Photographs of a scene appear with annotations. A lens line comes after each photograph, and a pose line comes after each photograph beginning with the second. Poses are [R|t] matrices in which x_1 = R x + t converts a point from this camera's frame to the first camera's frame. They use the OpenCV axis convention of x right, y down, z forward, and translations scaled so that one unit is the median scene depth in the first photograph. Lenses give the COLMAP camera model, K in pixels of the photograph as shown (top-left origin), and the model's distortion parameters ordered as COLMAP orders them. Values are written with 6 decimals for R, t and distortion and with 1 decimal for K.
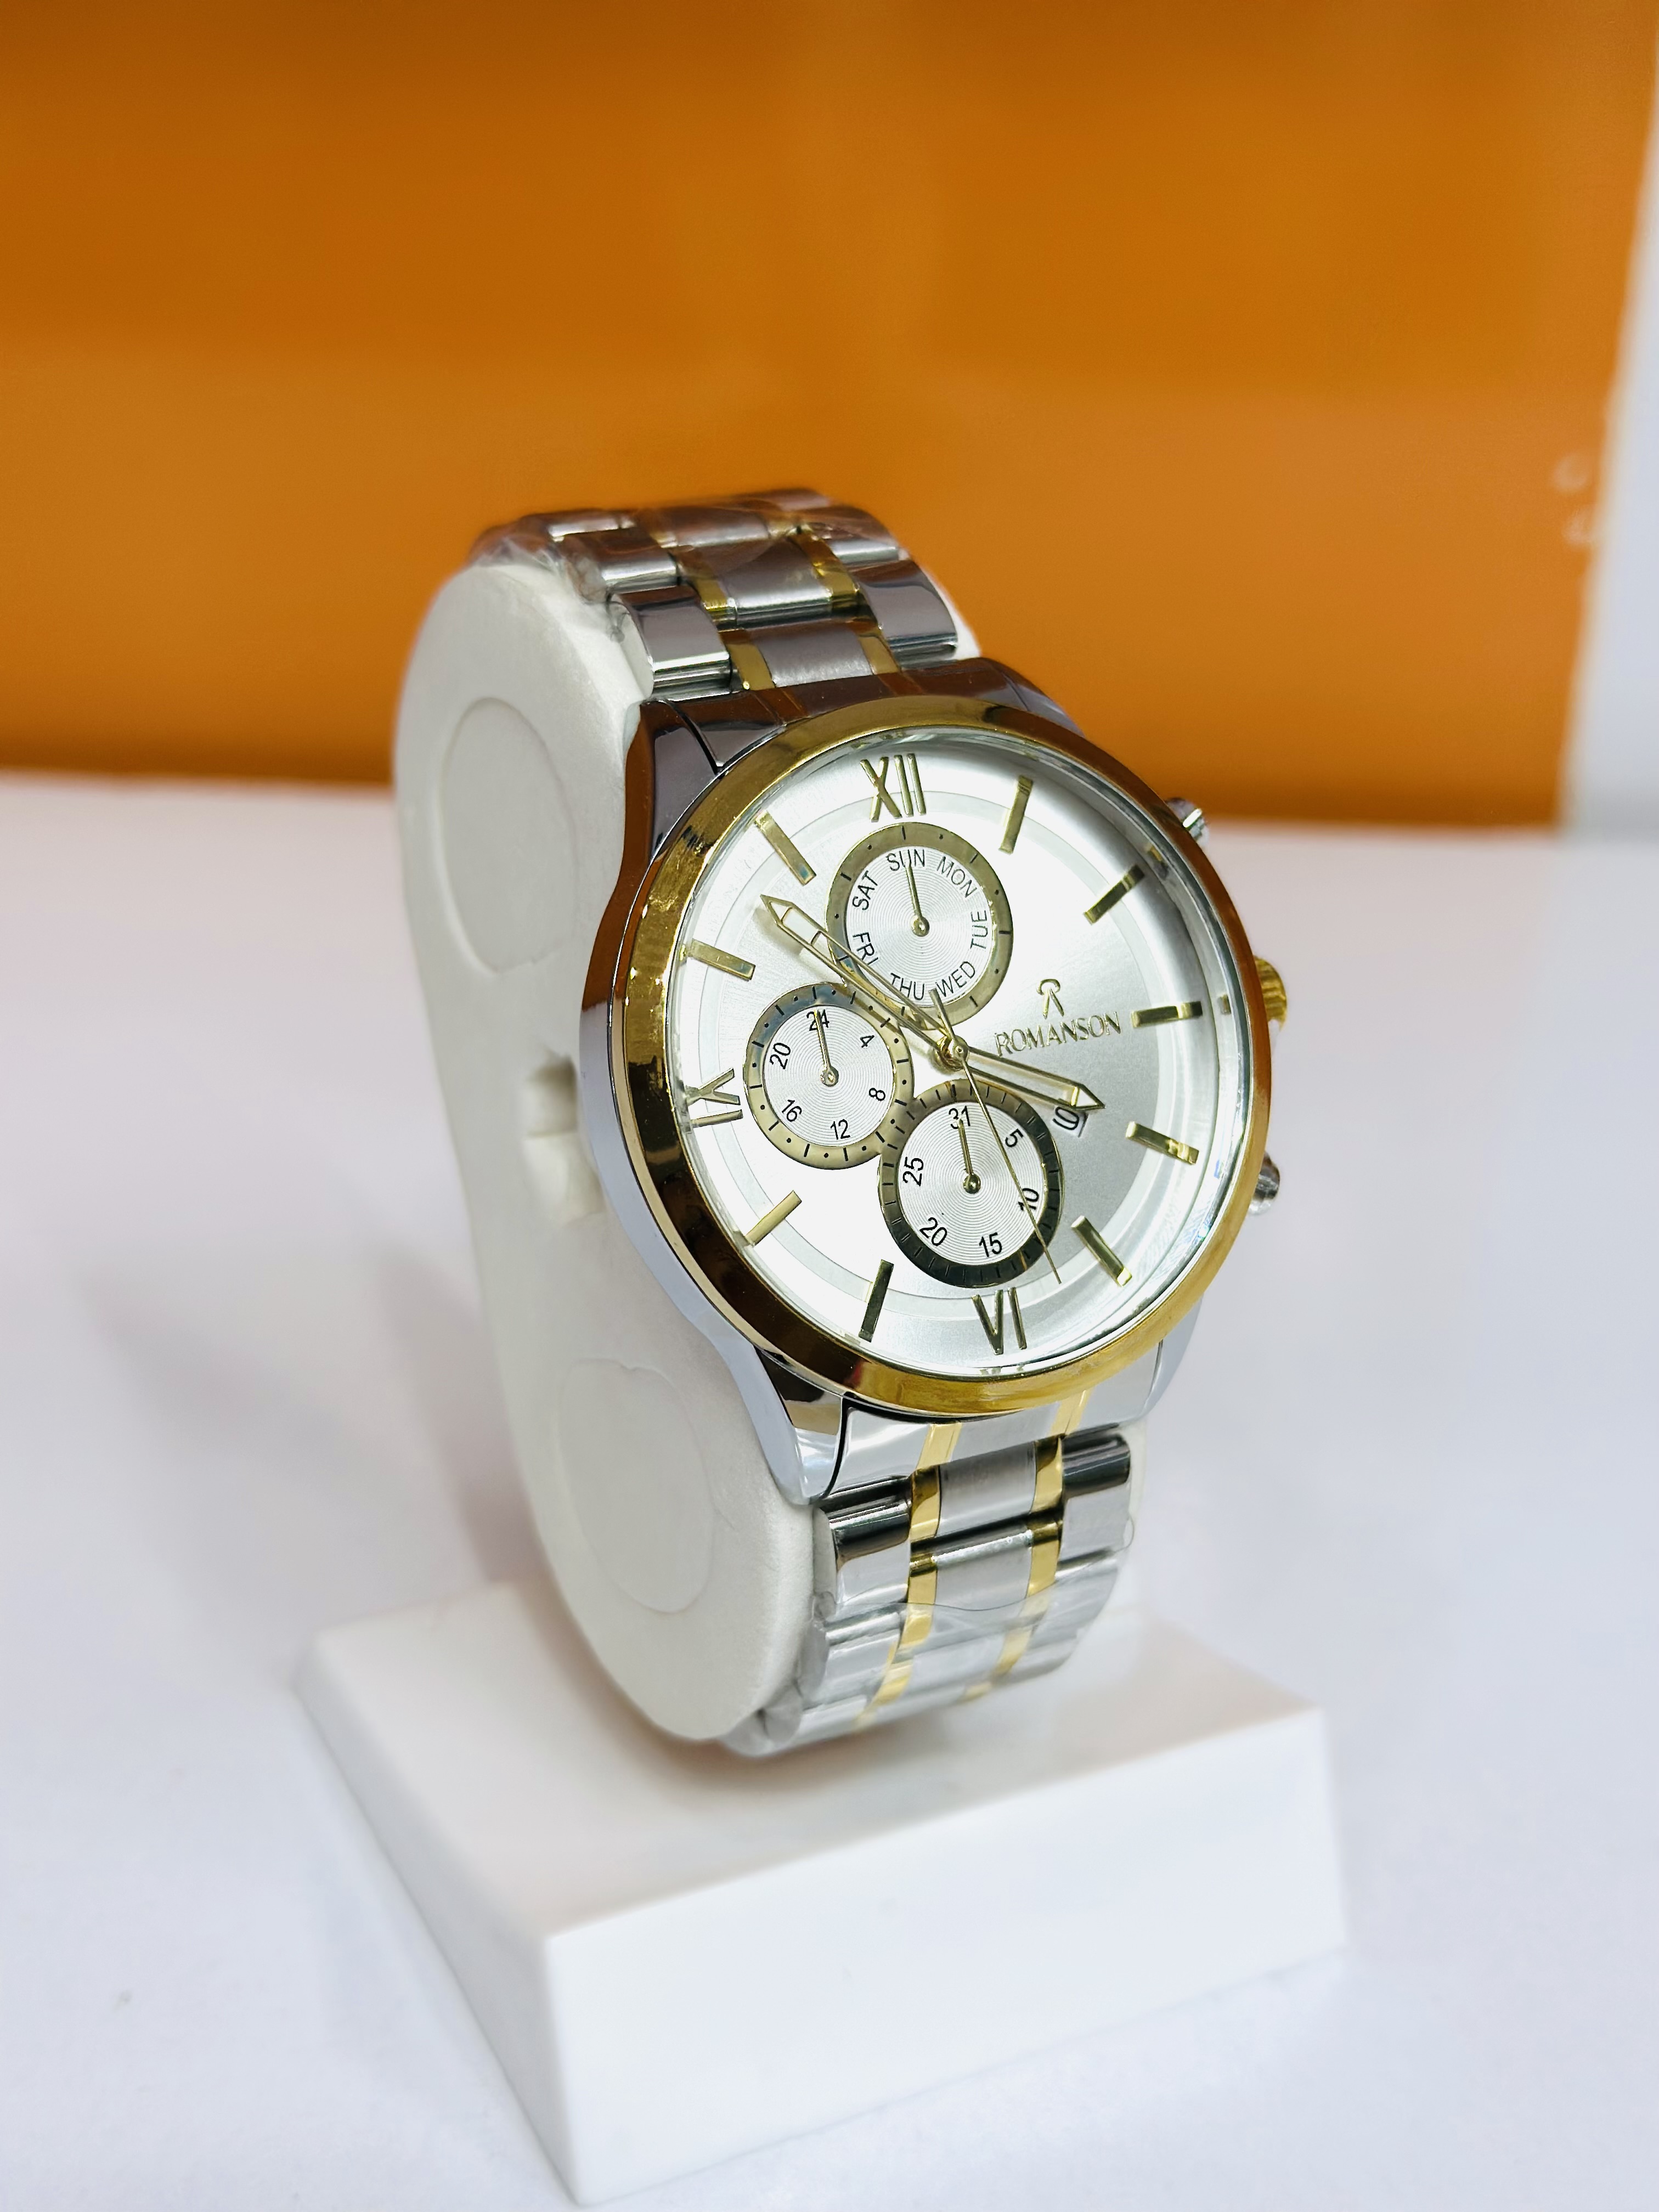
lens RADIAL K [[3047.5, 0, 831.1], [0, 3047.5, 1033.5], [0, 0, 1]] dist [0.094784, 0.000741]
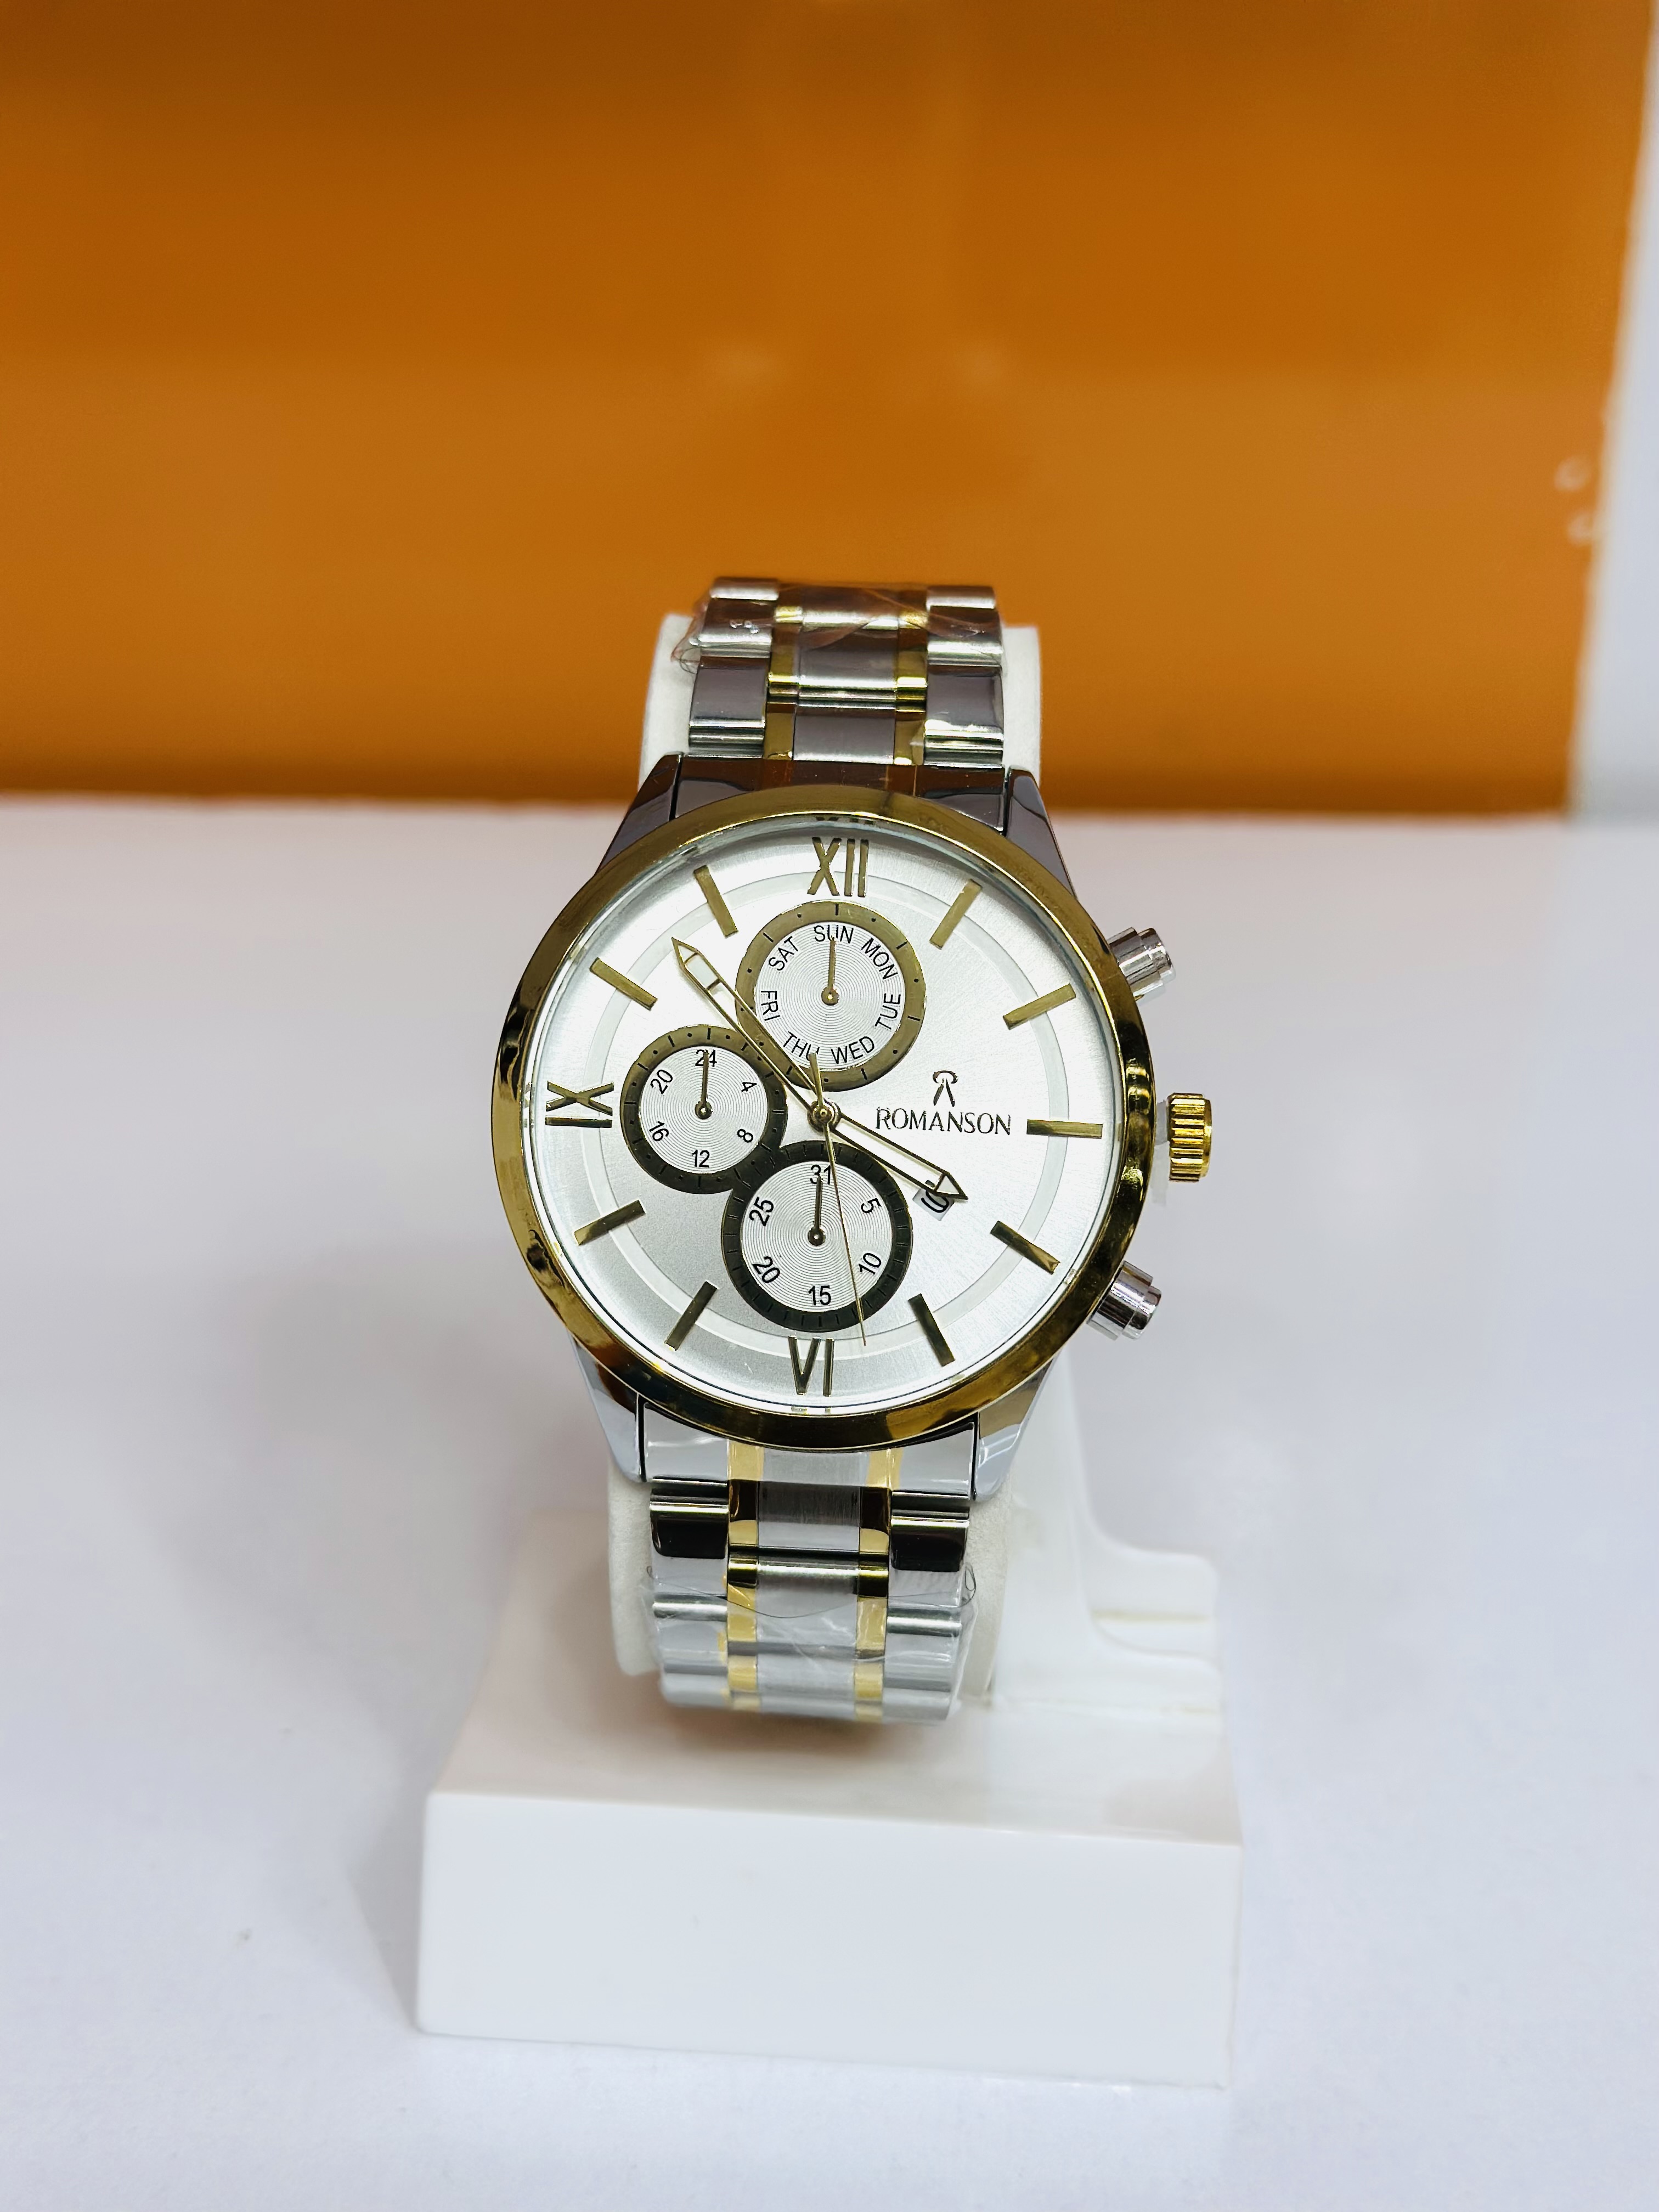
lens RADIAL K [[3047.5, 0, 831.1], [0, 3047.5, 1033.5], [0, 0, 1]] dist [0.094784, 0.000741]
pose [[0.867732, 0.206820, -0.451959, 0.527043], [-0.206356, 0.977149, 0.050962, -0.077975], [0.452171, 0.049043, 0.890582, 0.029333]]
